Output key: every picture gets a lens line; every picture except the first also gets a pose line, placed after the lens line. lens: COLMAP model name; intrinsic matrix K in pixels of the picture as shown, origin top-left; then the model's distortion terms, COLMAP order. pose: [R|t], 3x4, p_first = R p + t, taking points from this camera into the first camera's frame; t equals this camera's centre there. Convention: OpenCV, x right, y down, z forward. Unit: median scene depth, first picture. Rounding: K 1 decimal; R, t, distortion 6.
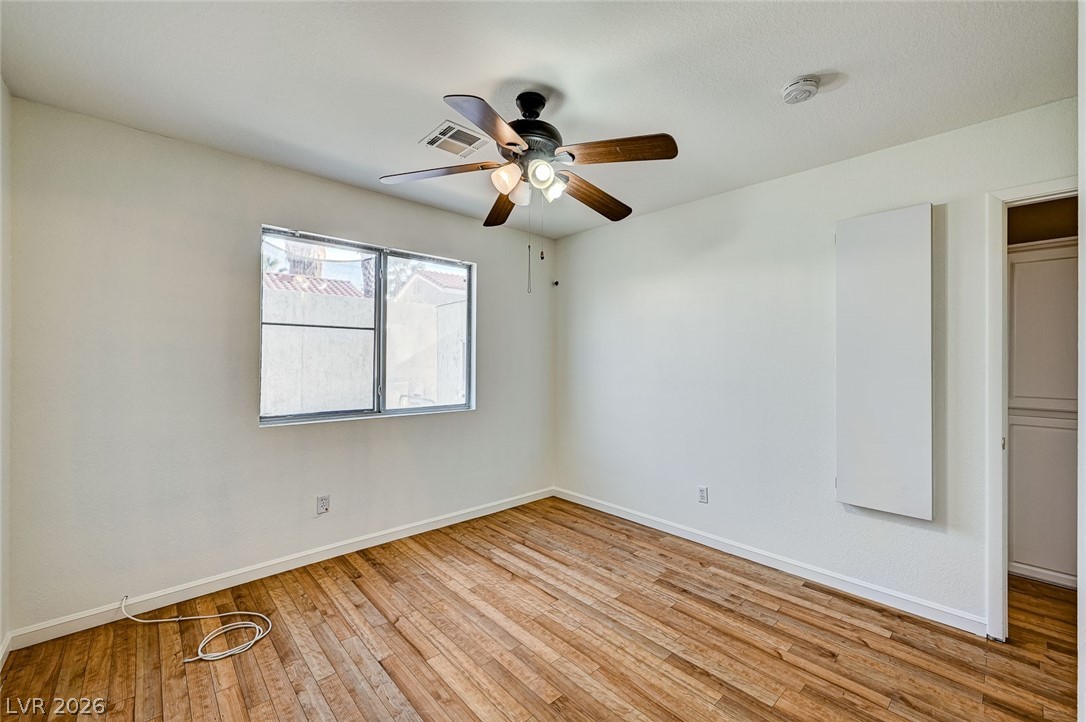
lens RADIAL K [[440.6, 0, 542.5], [0, 440.6, 356.1], [0, 0, 1]] dist [0.001744, 0.000350]
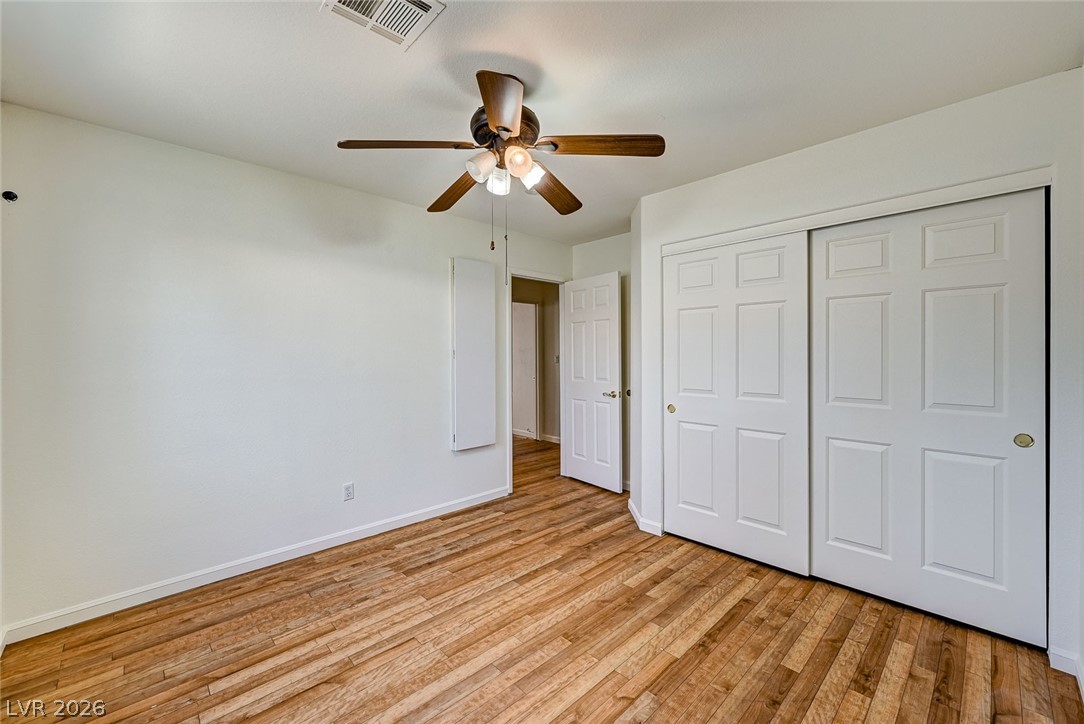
lens RADIAL K [[440.1, 0, 543.3], [0, 440.1, 360.1], [0, 0, 1]] dist [0.002683, 0.000361]
pose [[-0.024575, -0.020389, 0.999490, -0.774612], [-0.003684, 0.999787, 0.020304, -0.000189], [-0.999691, -0.003184, -0.024645, 0.742399]]
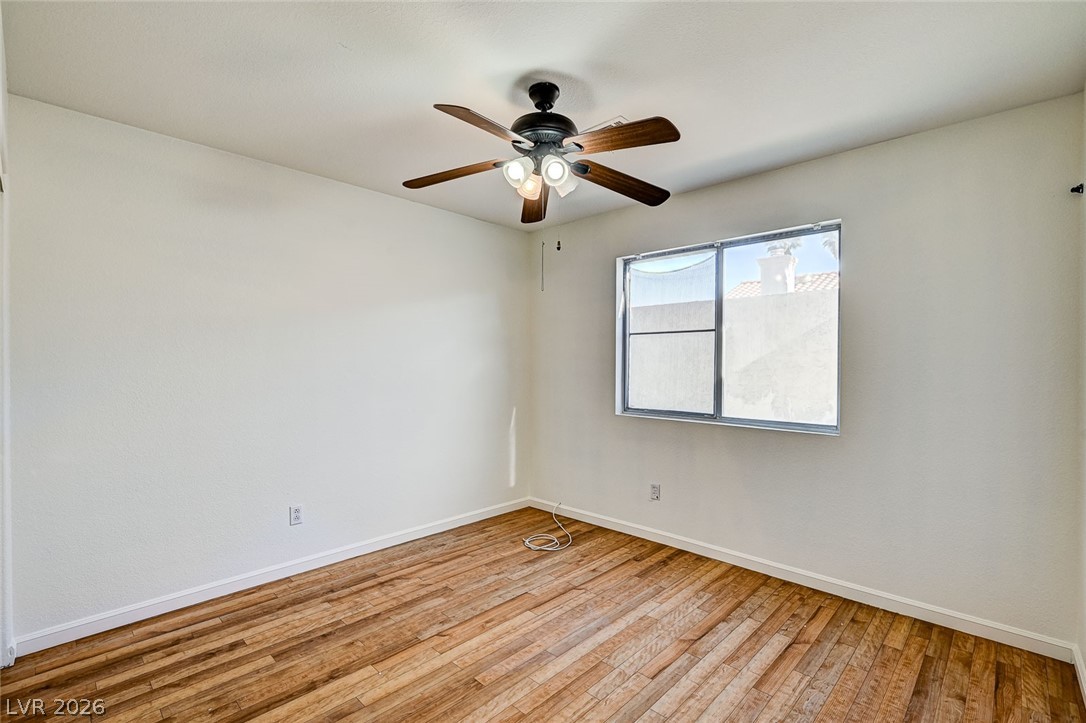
lens RADIAL K [[484.0, 0, 548.0], [0, 484.0, 361.0], [0, 0, 1]] dist [0.001108, 0.000539]
pose [[0.071628, -0.009840, -0.997383, 0.815931], [0.006979, 0.999932, -0.009364, 0.016188], [0.997407, -0.006290, 0.071691, 0.736049]]
